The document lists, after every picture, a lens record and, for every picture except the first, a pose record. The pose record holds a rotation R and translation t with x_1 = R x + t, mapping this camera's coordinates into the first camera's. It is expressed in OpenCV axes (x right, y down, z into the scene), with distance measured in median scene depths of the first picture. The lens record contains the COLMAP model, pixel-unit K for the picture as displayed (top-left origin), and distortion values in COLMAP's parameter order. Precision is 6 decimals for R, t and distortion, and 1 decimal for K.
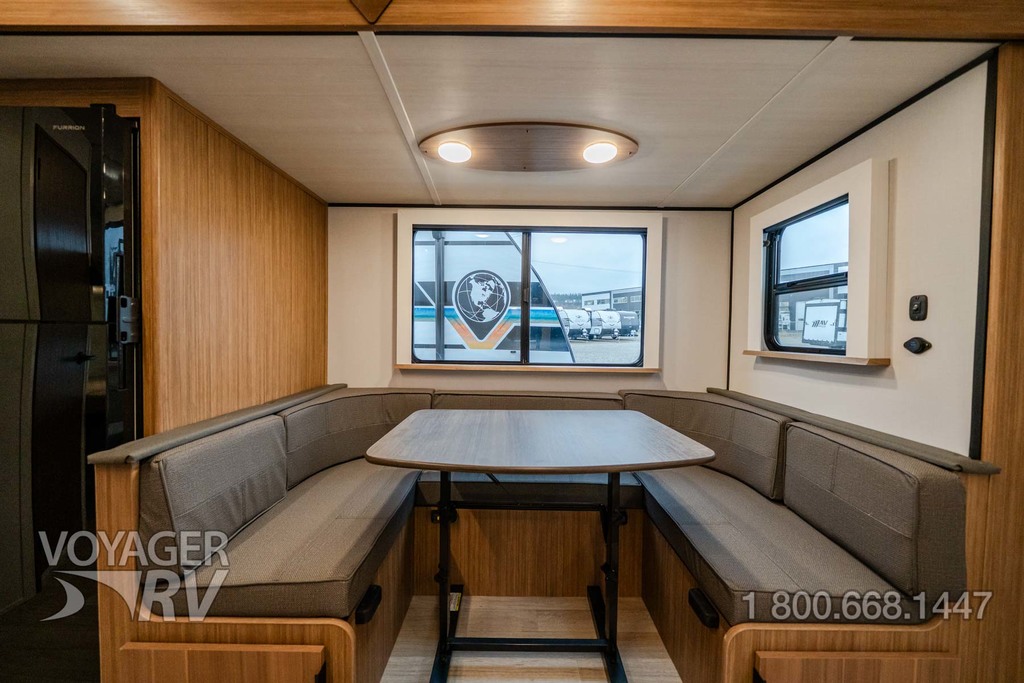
lens RADIAL K [[353.7, 0, 514.1], [0, 353.7, 340.7], [0, 0, 1]] dist [-0.006514, 0.000341]
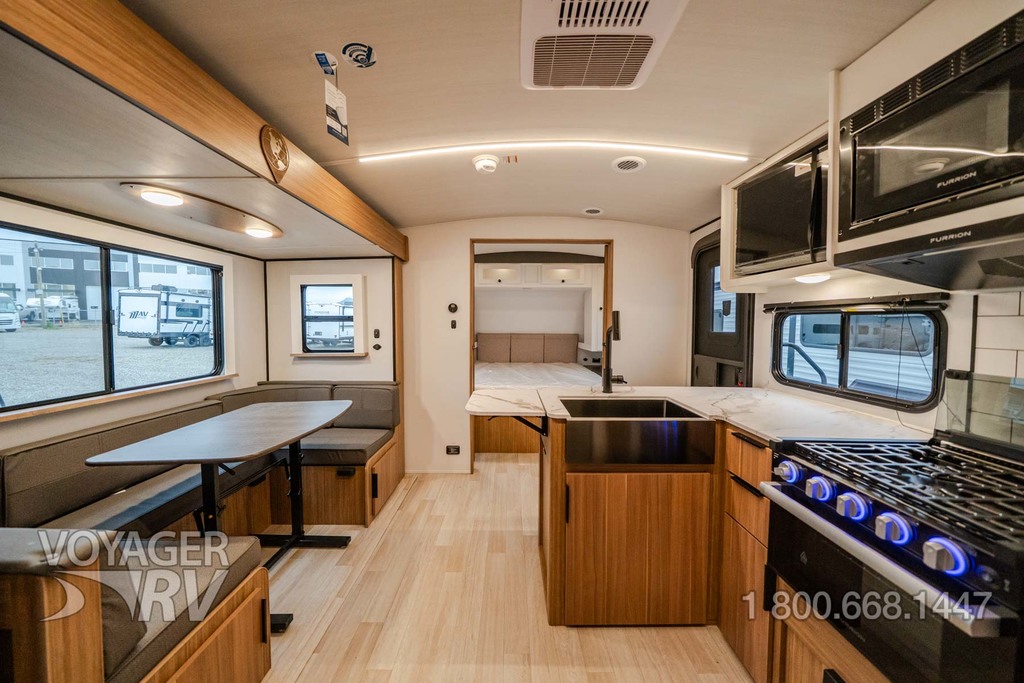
lens RADIAL K [[353.7, 0, 510.4], [0, 353.7, 335.7], [0, 0, 1]] dist [-0.006514, 0.000341]
pose [[0.005101, -0.046823, 0.998890, -0.903332], [0.028555, 0.998503, 0.046659, -0.096829], [-0.999579, 0.028286, 0.006430, -0.045544]]
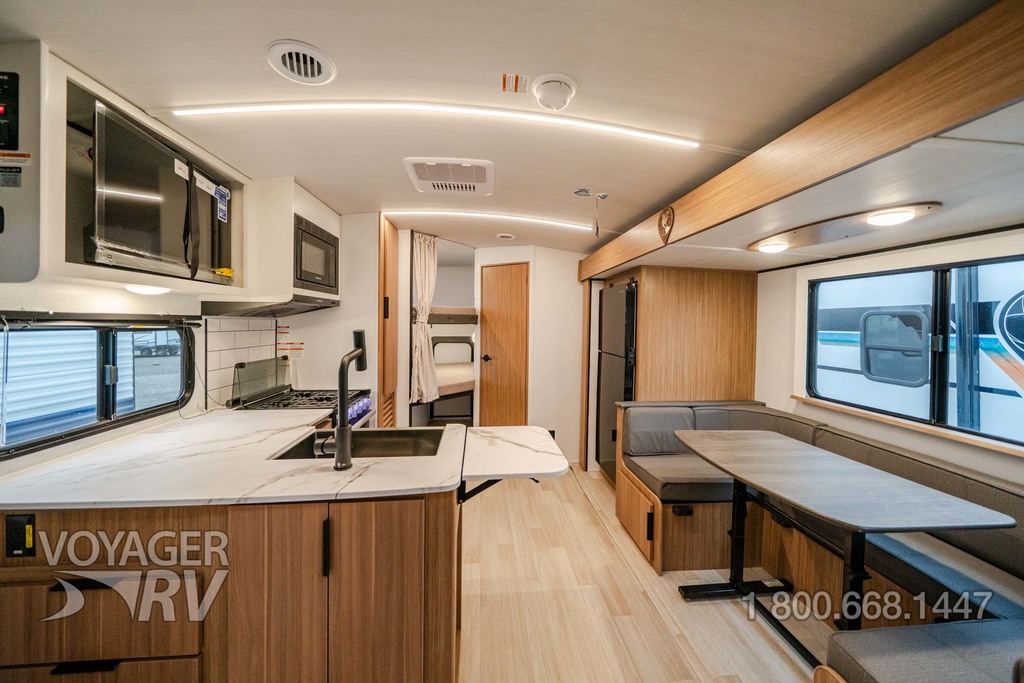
lens RADIAL K [[353.7, 0, 513.2], [0, 353.7, 322.2], [0, 0, 1]] dist [-0.006514, 0.000341]
pose [[0.095066, -0.009349, -0.995427, 0.798081], [-0.042271, 0.999016, -0.013419, -0.129471], [0.994573, 0.043354, 0.094577, -0.094931]]
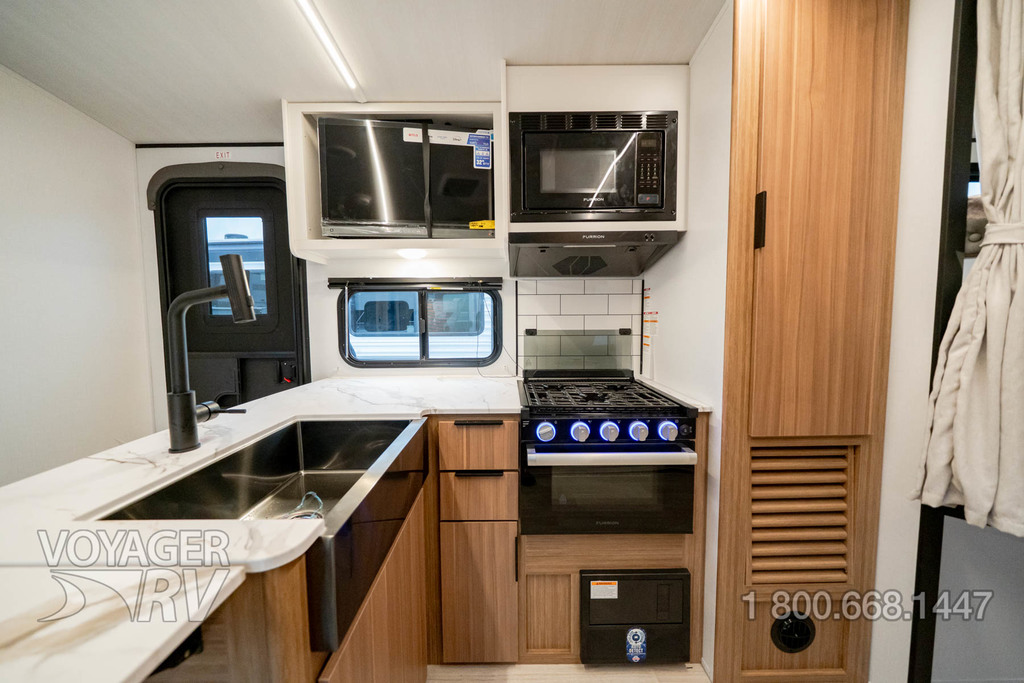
lens RADIAL K [[353.7, 0, 508.8], [0, 353.7, 339.3], [0, 0, 1]] dist [-0.006514, 0.000341]
pose [[-0.999970, -0.004987, 0.005967, -0.263747], [-0.004357, 0.994845, 0.101309, -0.055161], [-0.006442, 0.101280, -0.994837, 0.103313]]
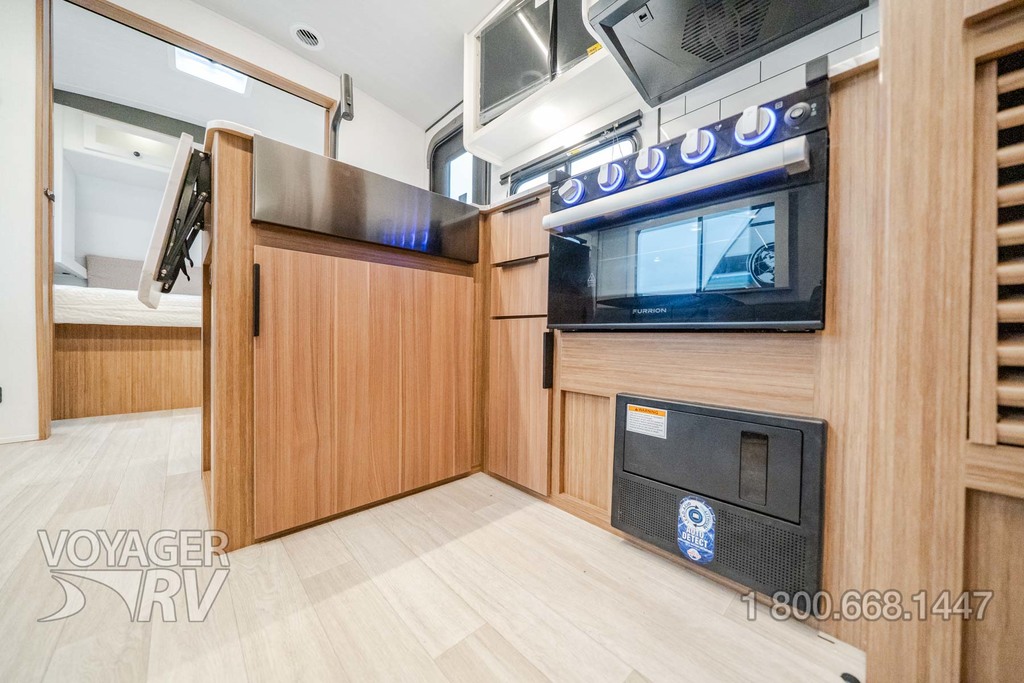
lens RADIAL K [[353.7, 0, 511.5], [0, 353.7, 340.5], [0, 0, 1]] dist [-0.006514, 0.000341]
pose [[-0.680052, -0.029578, 0.732567, -0.635937], [0.002298, 0.999095, 0.042473, 0.355278], [-0.733161, 0.030568, -0.679368, -0.095178]]
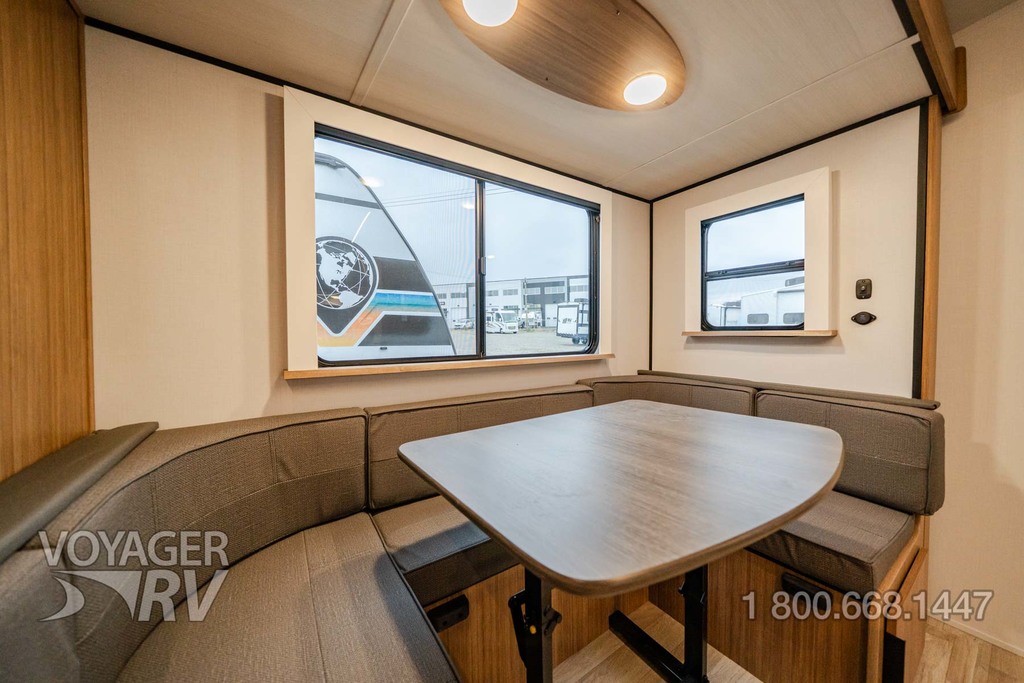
lens RADIAL K [[353.7, 0, 512.4], [0, 353.7, 340.3], [0, 0, 1]] dist [-0.006514, 0.000341]
pose [[0.830207, -0.030350, 0.556628, -0.347055], [0.028529, 0.999522, 0.011949, 0.023045], [-0.556725, 0.005960, 0.830676, 0.352703]]
